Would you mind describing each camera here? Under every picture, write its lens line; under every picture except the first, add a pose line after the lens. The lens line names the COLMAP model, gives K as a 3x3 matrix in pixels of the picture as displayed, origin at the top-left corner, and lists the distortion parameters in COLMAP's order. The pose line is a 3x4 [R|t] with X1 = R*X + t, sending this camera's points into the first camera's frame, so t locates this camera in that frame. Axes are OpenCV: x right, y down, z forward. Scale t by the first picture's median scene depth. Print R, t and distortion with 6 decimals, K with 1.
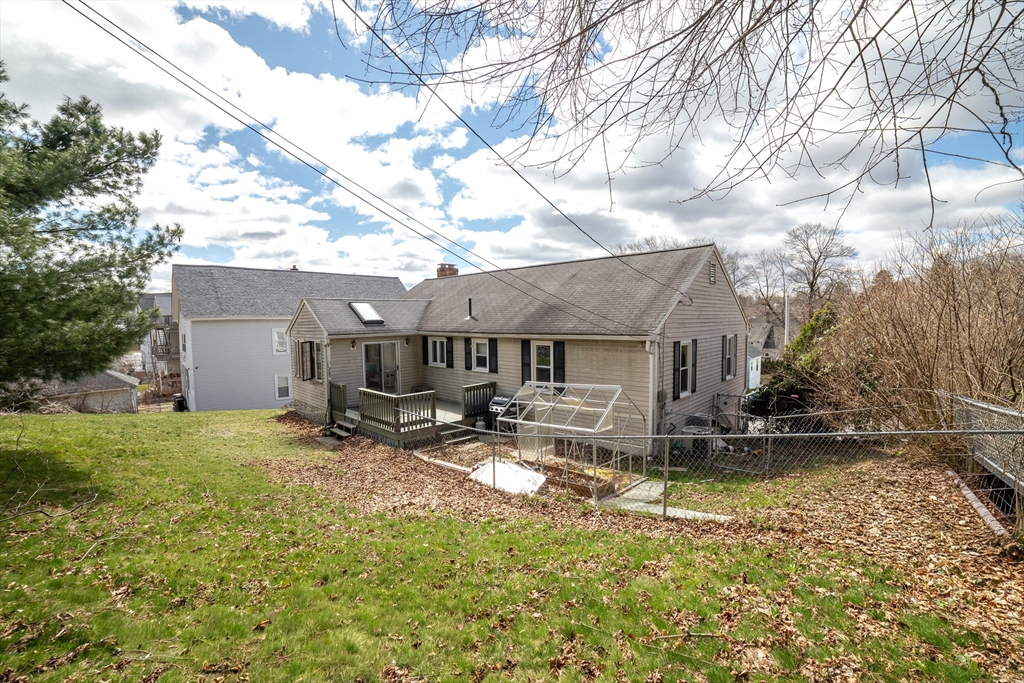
lens RADIAL K [[414.9, 0, 510.1], [0, 414.9, 336.1], [0, 0, 1]] dist [-0.105743, 0.034932]
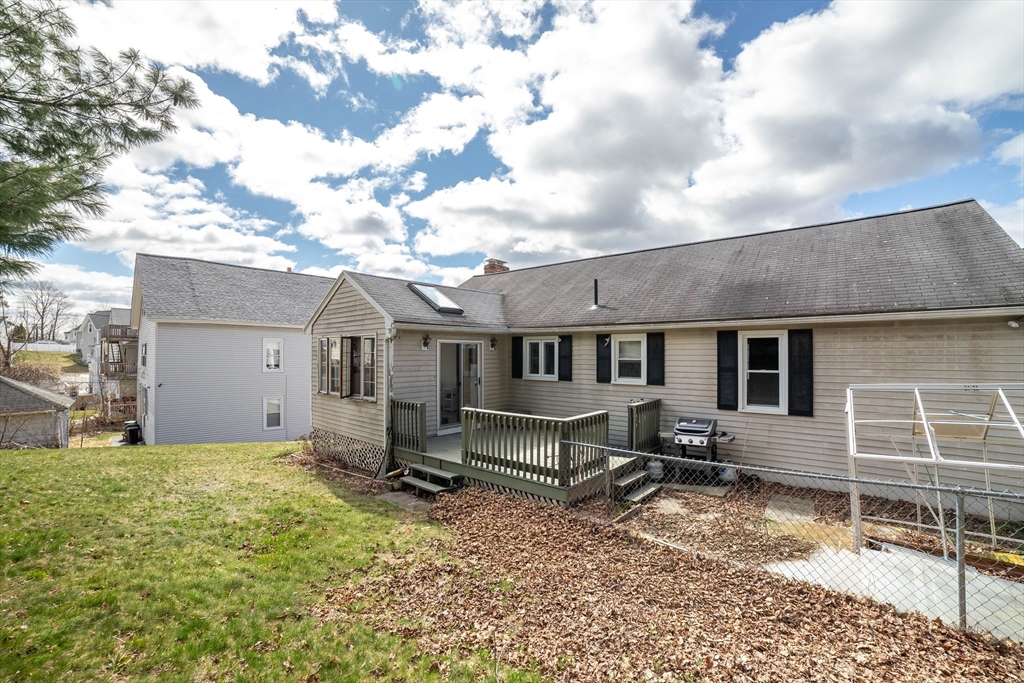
lens RADIAL K [[414.9, 0, 510.1], [0, 414.9, 336.1], [0, 0, 1]] dist [-0.105743, 0.034932]
pose [[0.997915, 0.017381, 0.062157, -0.282556], [-0.012390, 0.996734, -0.079795, 0.060015], [-0.063341, 0.078858, 0.994871, 0.335184]]
